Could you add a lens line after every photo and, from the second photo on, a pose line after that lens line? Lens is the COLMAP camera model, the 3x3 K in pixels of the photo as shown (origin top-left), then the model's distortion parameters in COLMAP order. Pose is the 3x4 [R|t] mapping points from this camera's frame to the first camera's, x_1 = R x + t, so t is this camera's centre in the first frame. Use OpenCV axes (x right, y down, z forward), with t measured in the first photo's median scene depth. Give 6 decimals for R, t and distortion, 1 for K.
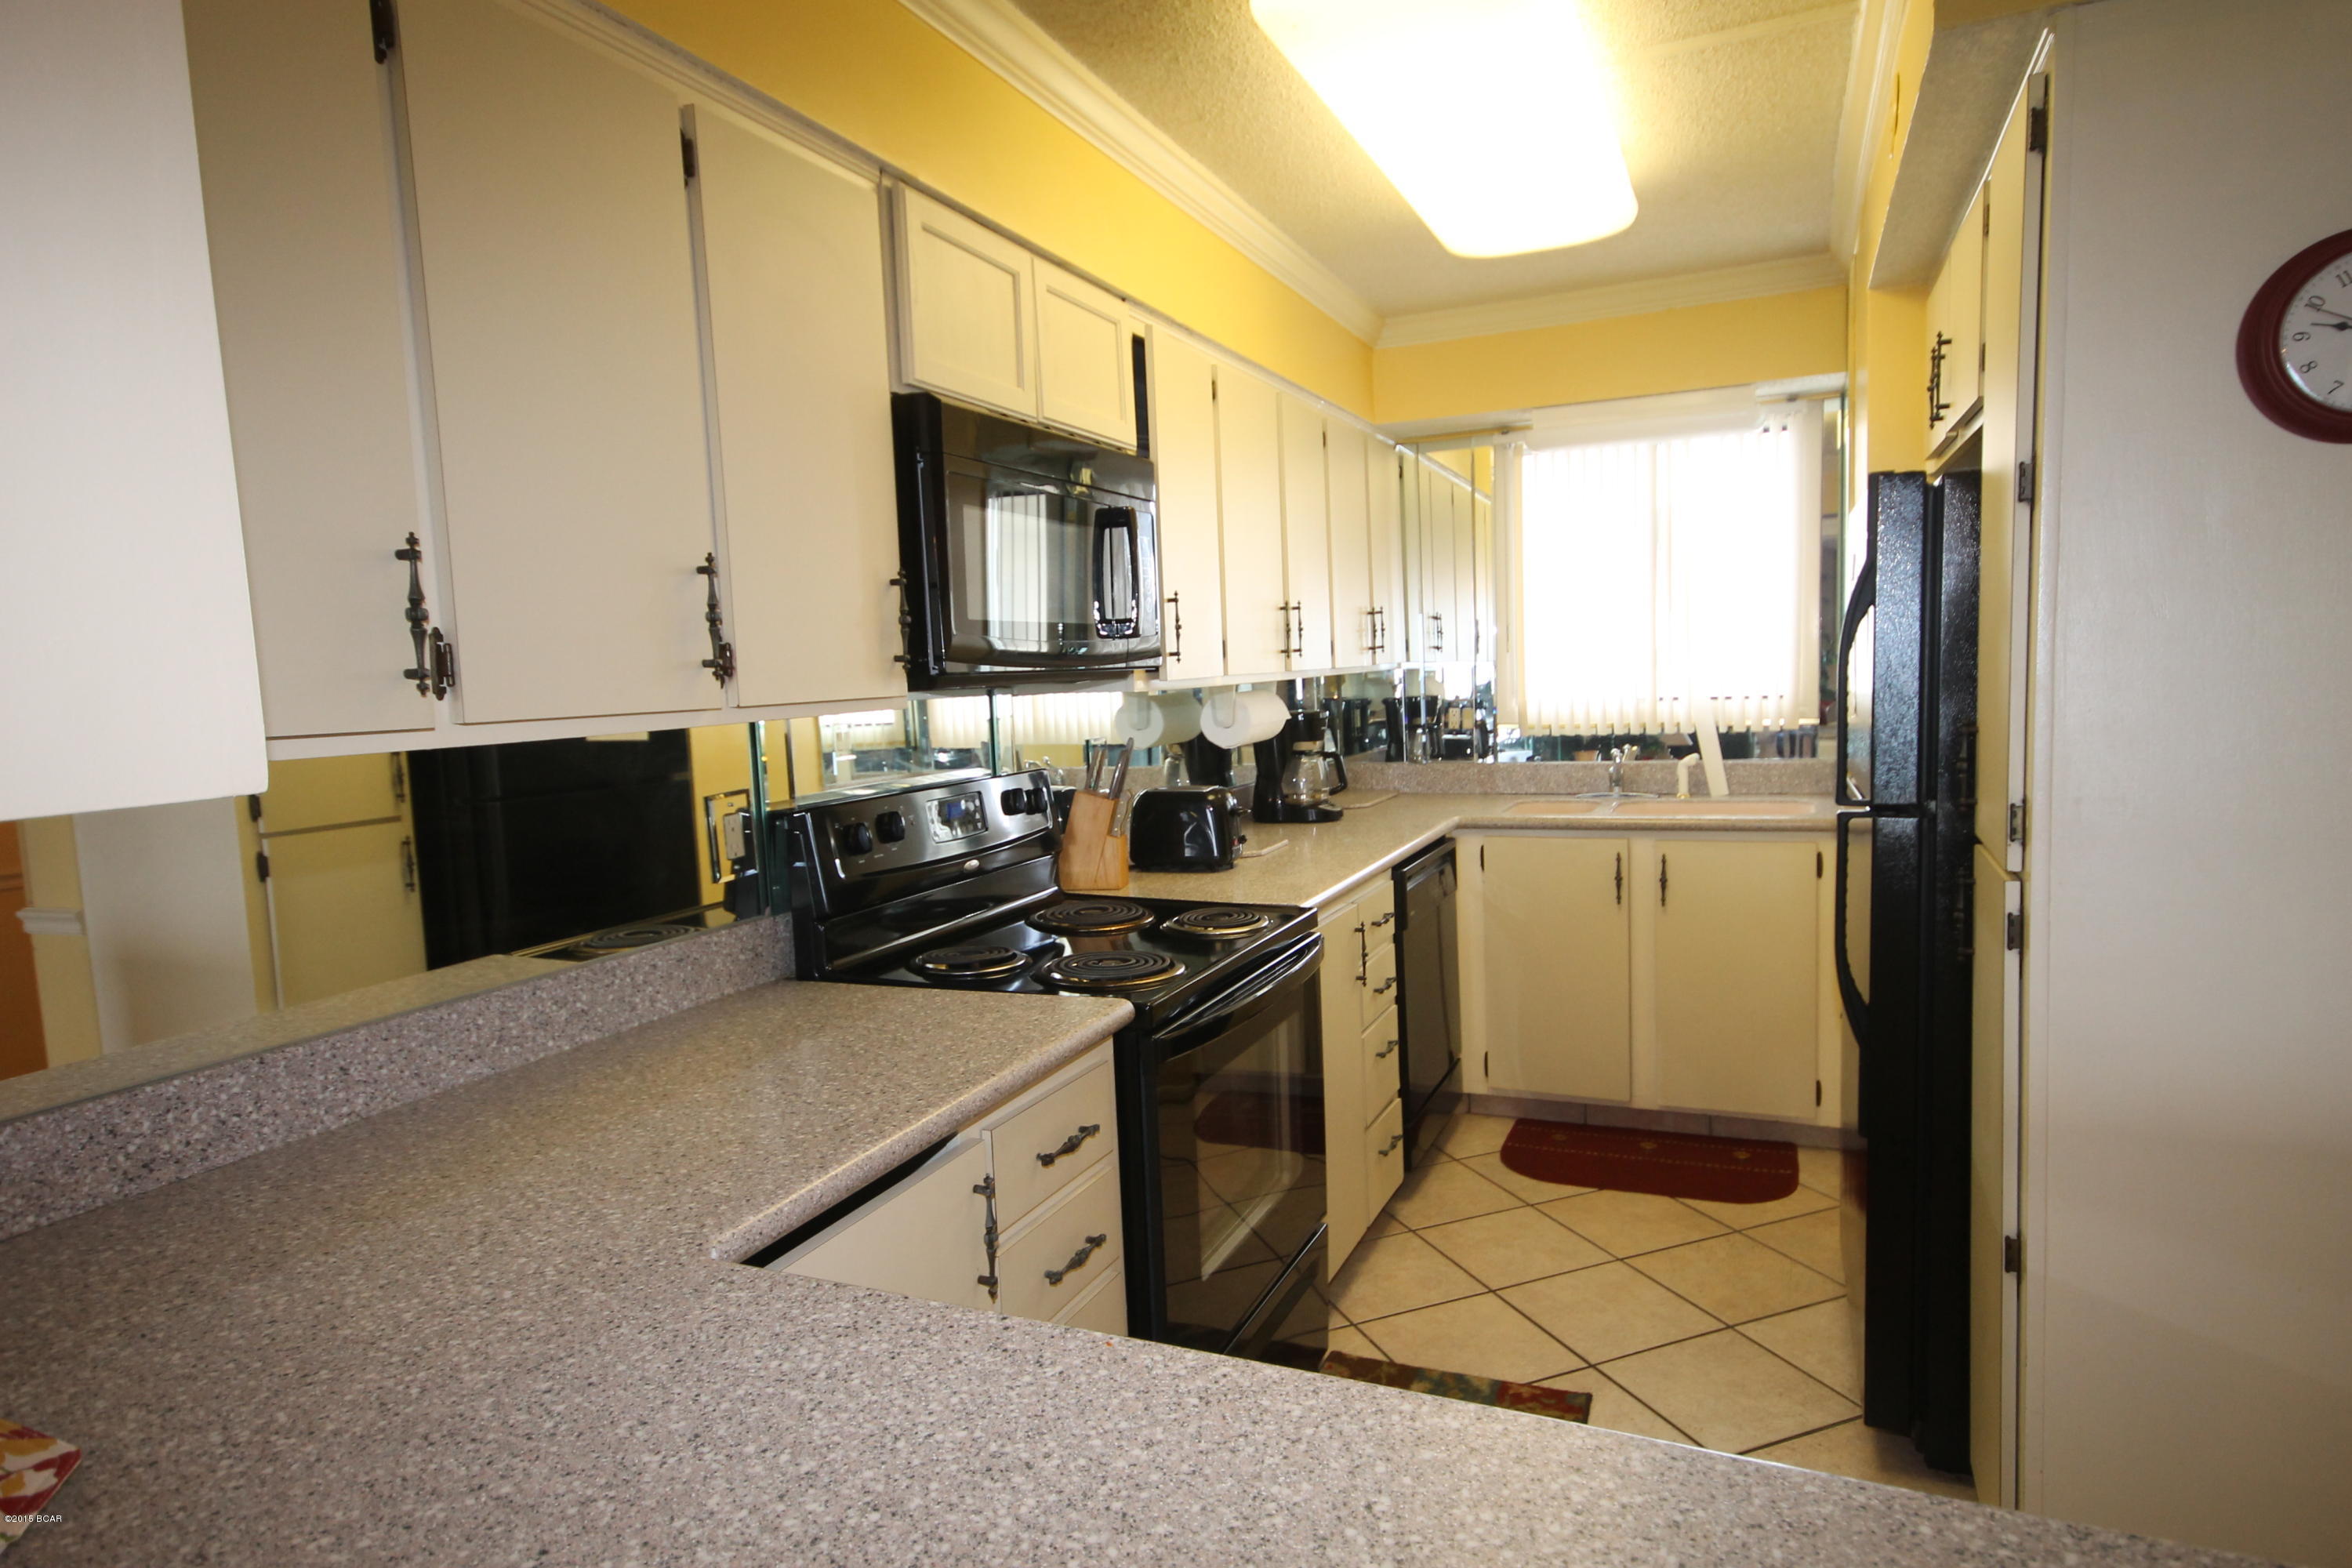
lens RADIAL K [[1342.7, 0, 1197.9], [0, 1342.7, 782.7], [0, 0, 1]] dist [0.011427, 0.005596]
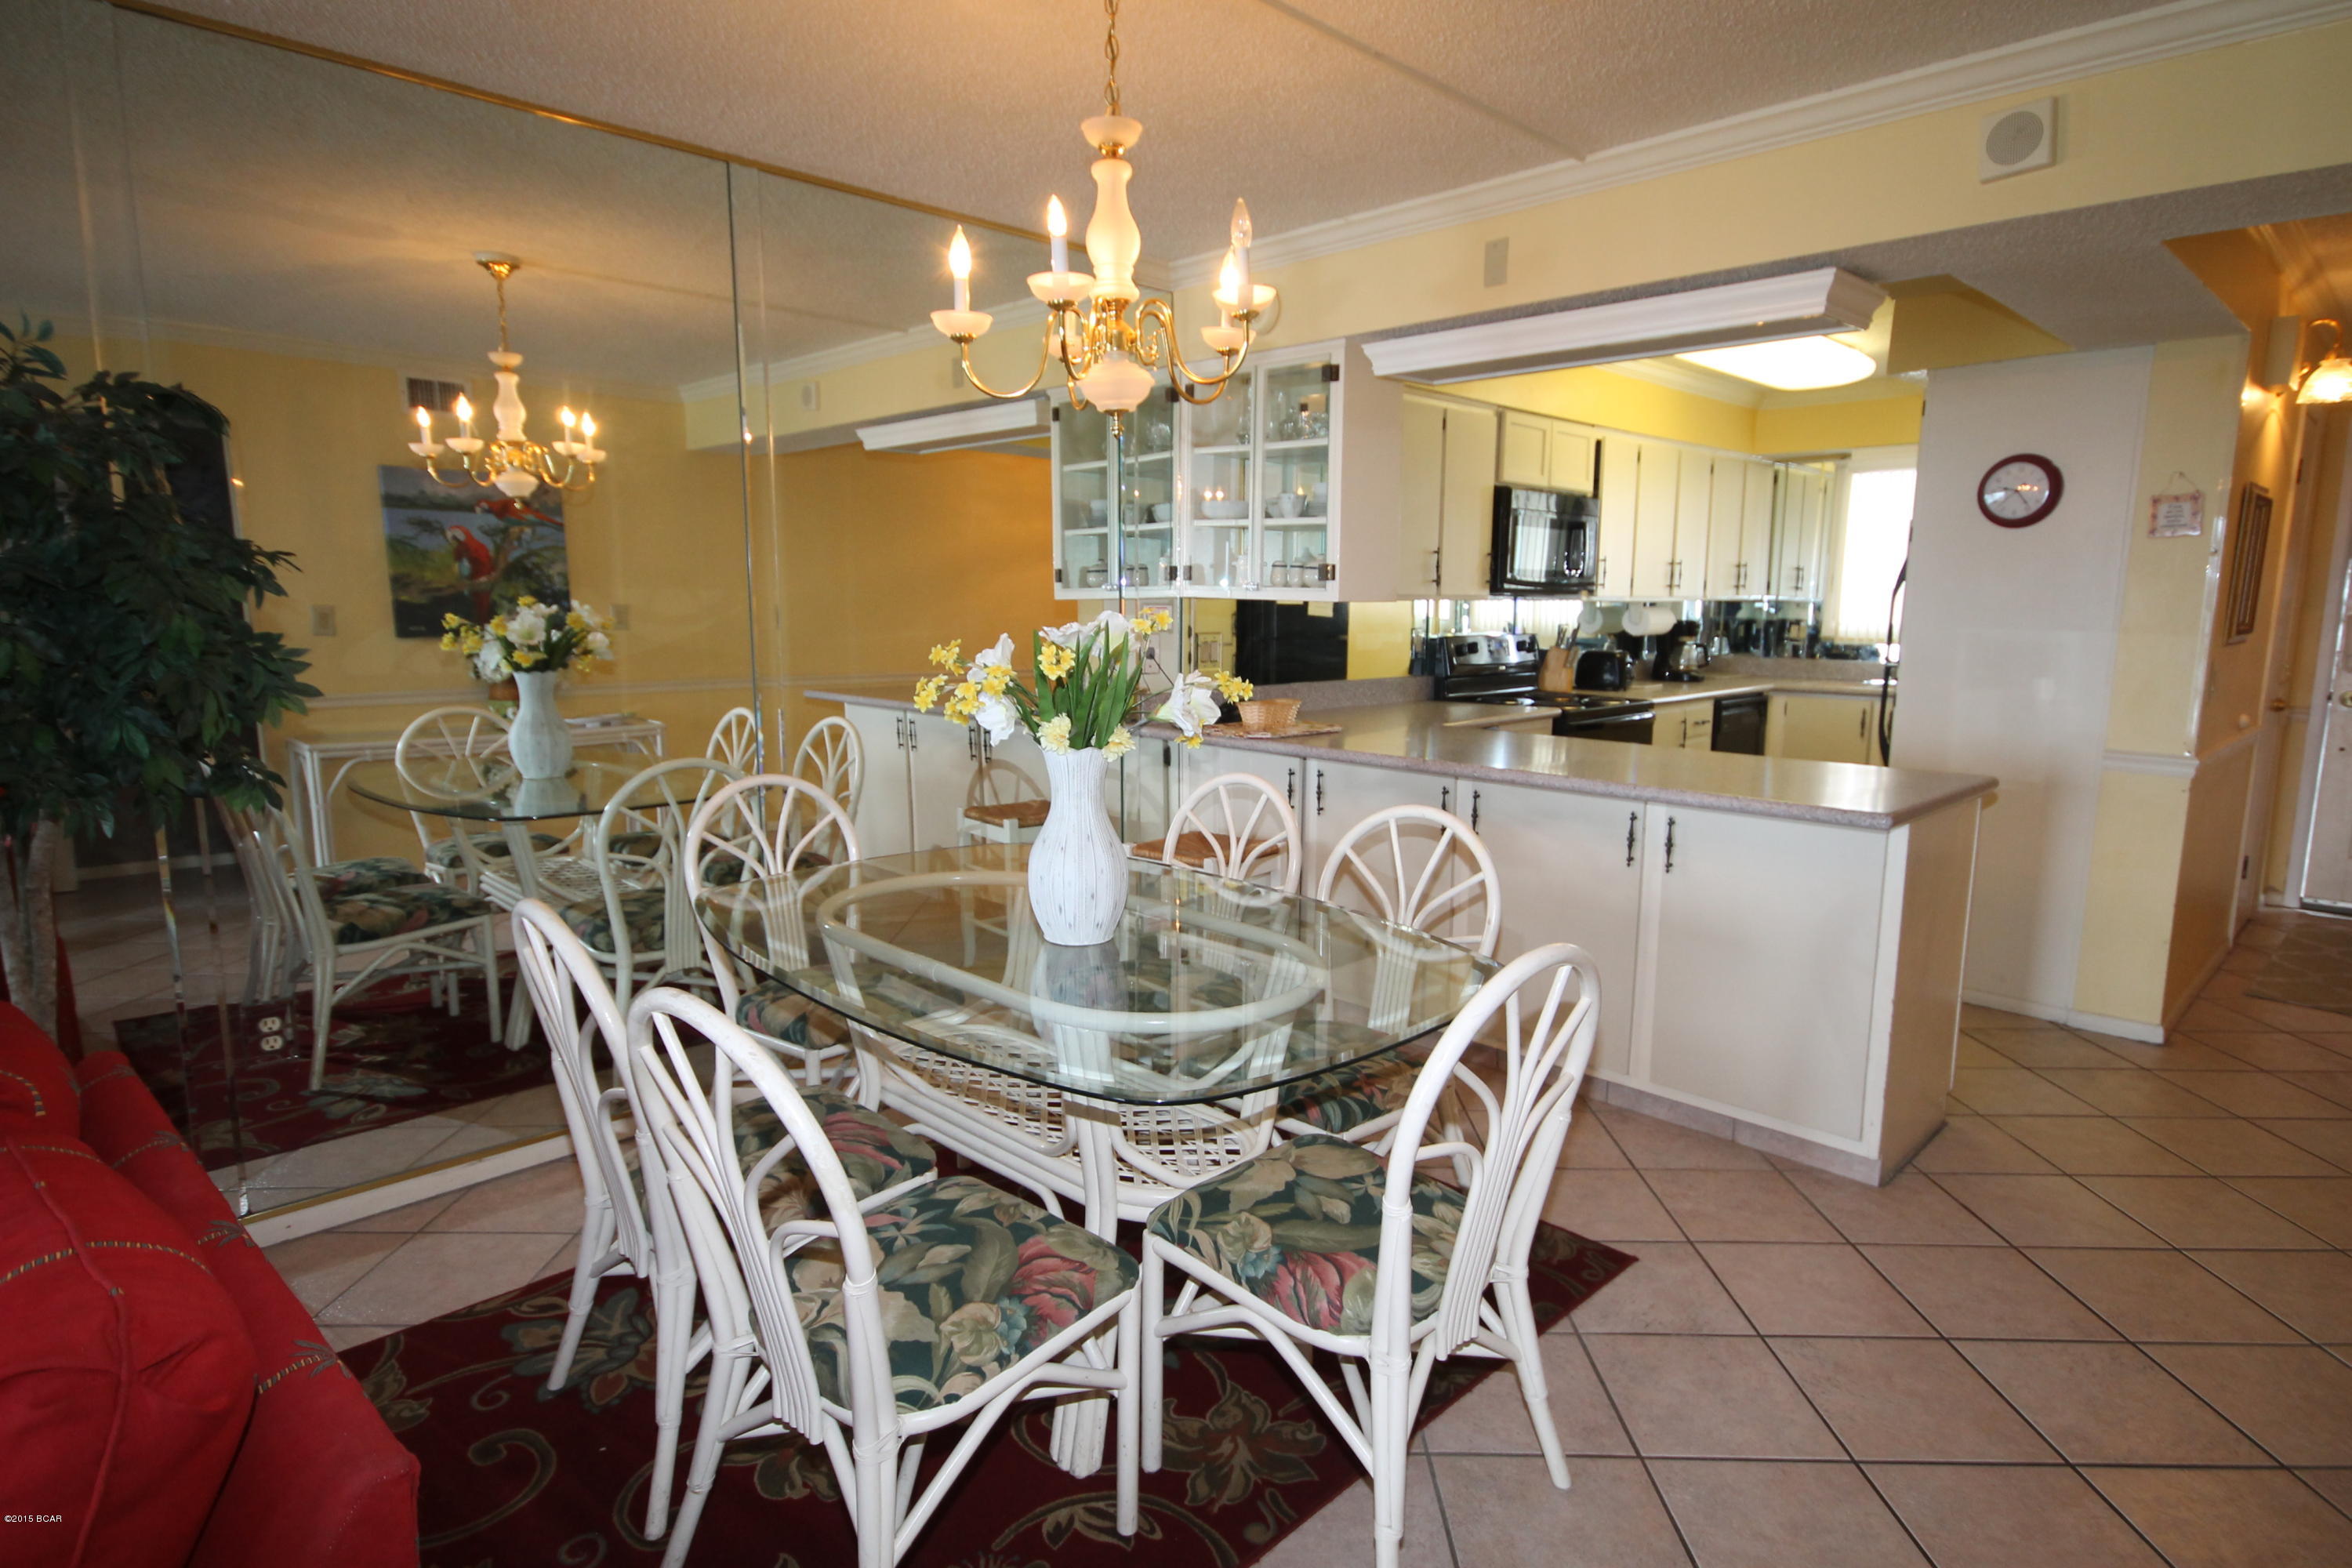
lens RADIAL K [[1264.5, 0, 1204.9], [0, 1264.5, 782.5], [0, 0, 1]] dist [0.010113, 0.001501]
pose [[0.930635, 0.099856, -0.352062, 0.150483], [-0.076263, 0.993849, 0.080294, 0.119075], [0.357914, -0.047875, 0.932526, -1.277253]]
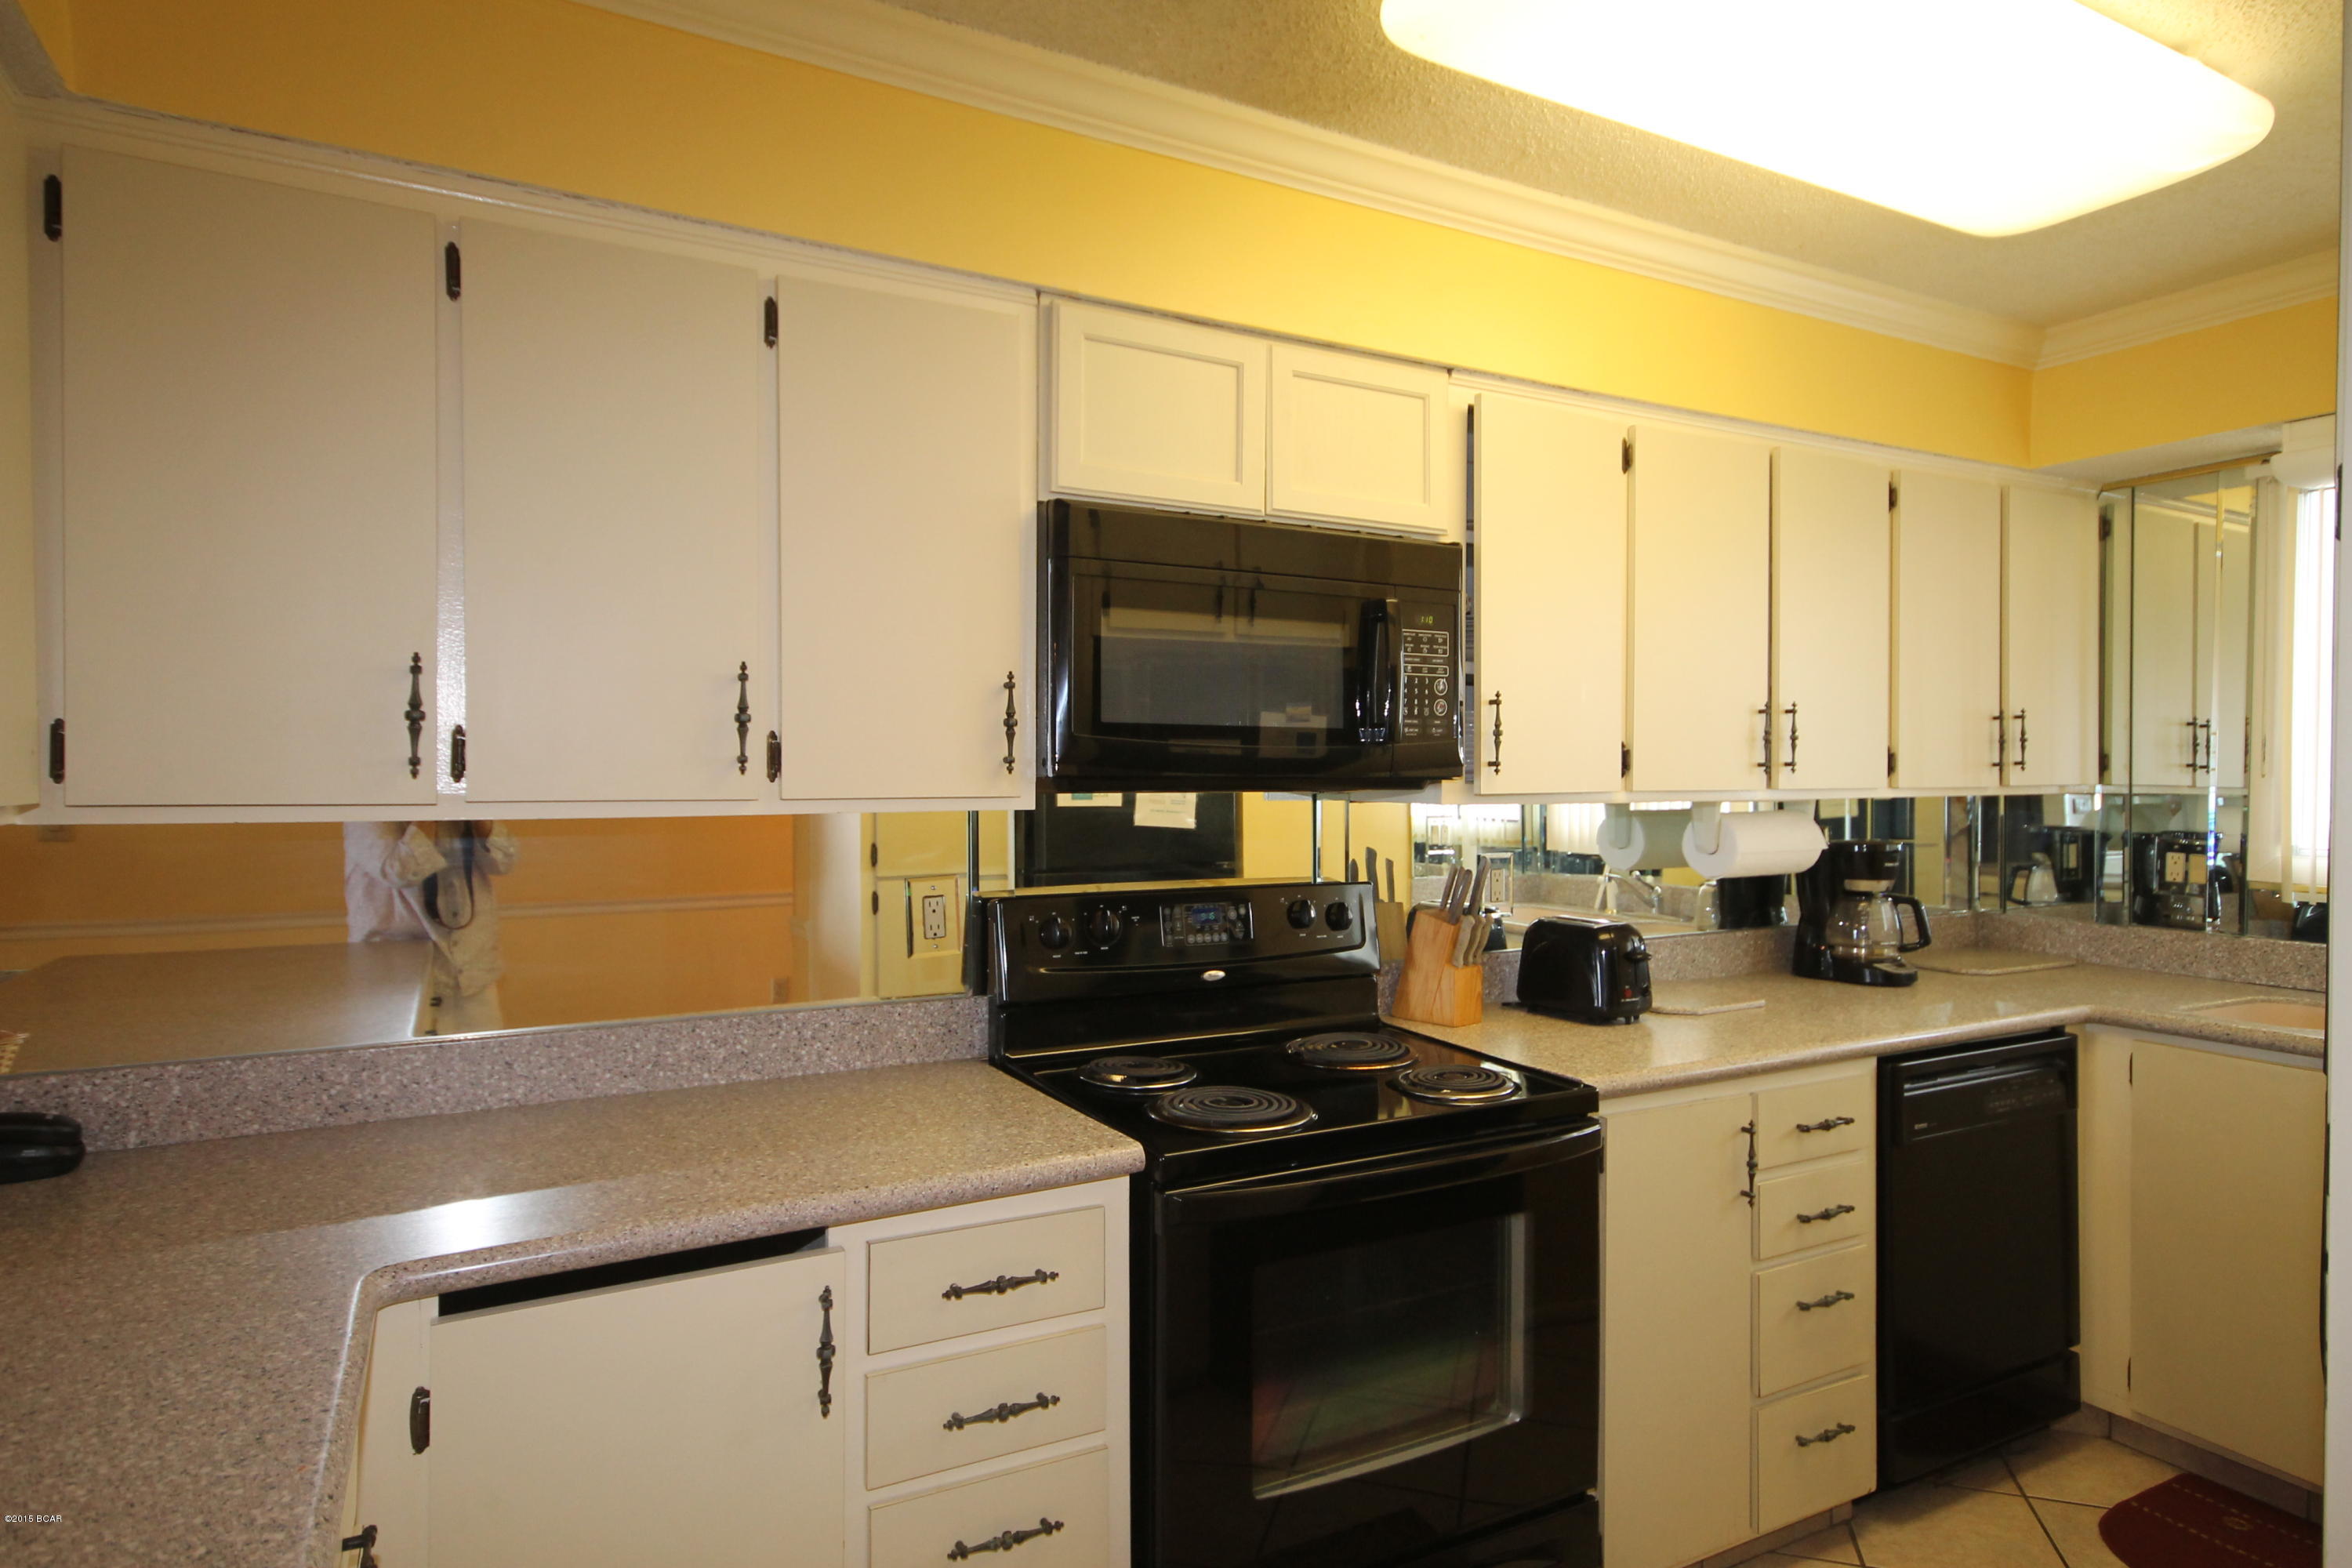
lens RADIAL K [[1342.7, 0, 1180.9], [0, 1342.7, 783.5], [0, 0, 1]] dist [0.011427, 0.005596]
pose [[0.789062, 0.047202, -0.612498, 0.377592], [-0.087004, 0.995580, -0.035362, -0.037245], [0.608122, 0.081193, 0.789681, 0.208637]]
